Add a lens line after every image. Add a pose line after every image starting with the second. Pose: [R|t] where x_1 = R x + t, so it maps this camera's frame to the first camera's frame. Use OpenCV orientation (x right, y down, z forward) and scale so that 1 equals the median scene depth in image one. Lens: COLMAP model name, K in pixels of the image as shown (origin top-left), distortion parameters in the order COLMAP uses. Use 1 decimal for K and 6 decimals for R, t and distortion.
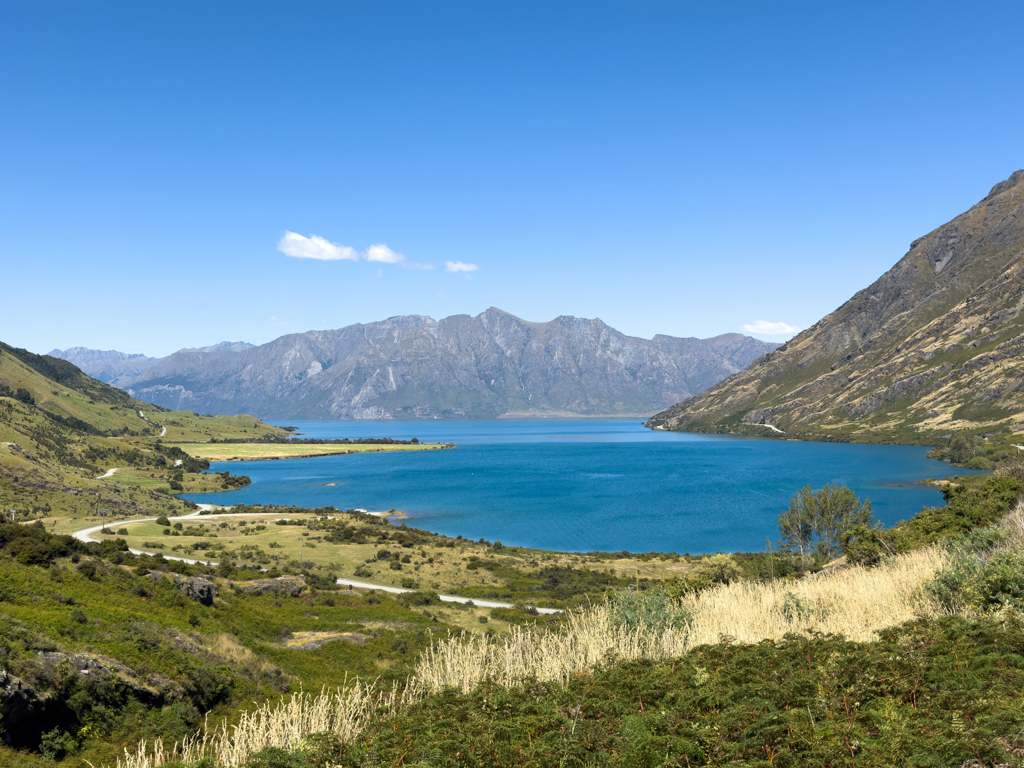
lens RADIAL K [[1199.7, 0, 554.5], [0, 1199.7, 361.9], [0, 0, 1]] dist [0.132129, 0.000000]
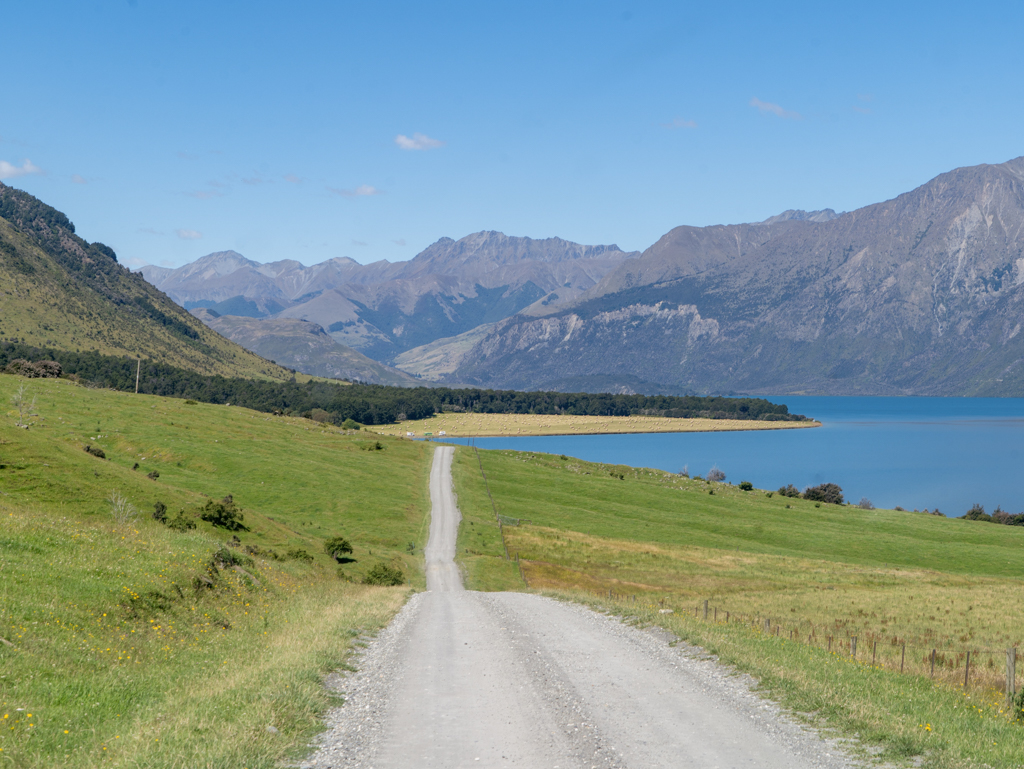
lens RADIAL K [[1869.6, 0, 510.5], [0, 1869.6, 387.1], [0, 0, 1]] dist [0.023387, 0.000000]
pose [[0.919427, 0.010296, -0.393126, -0.122717], [0.005936, 0.999180, 0.040052, 0.021246], [0.393216, -0.039159, 0.918612, 0.418556]]
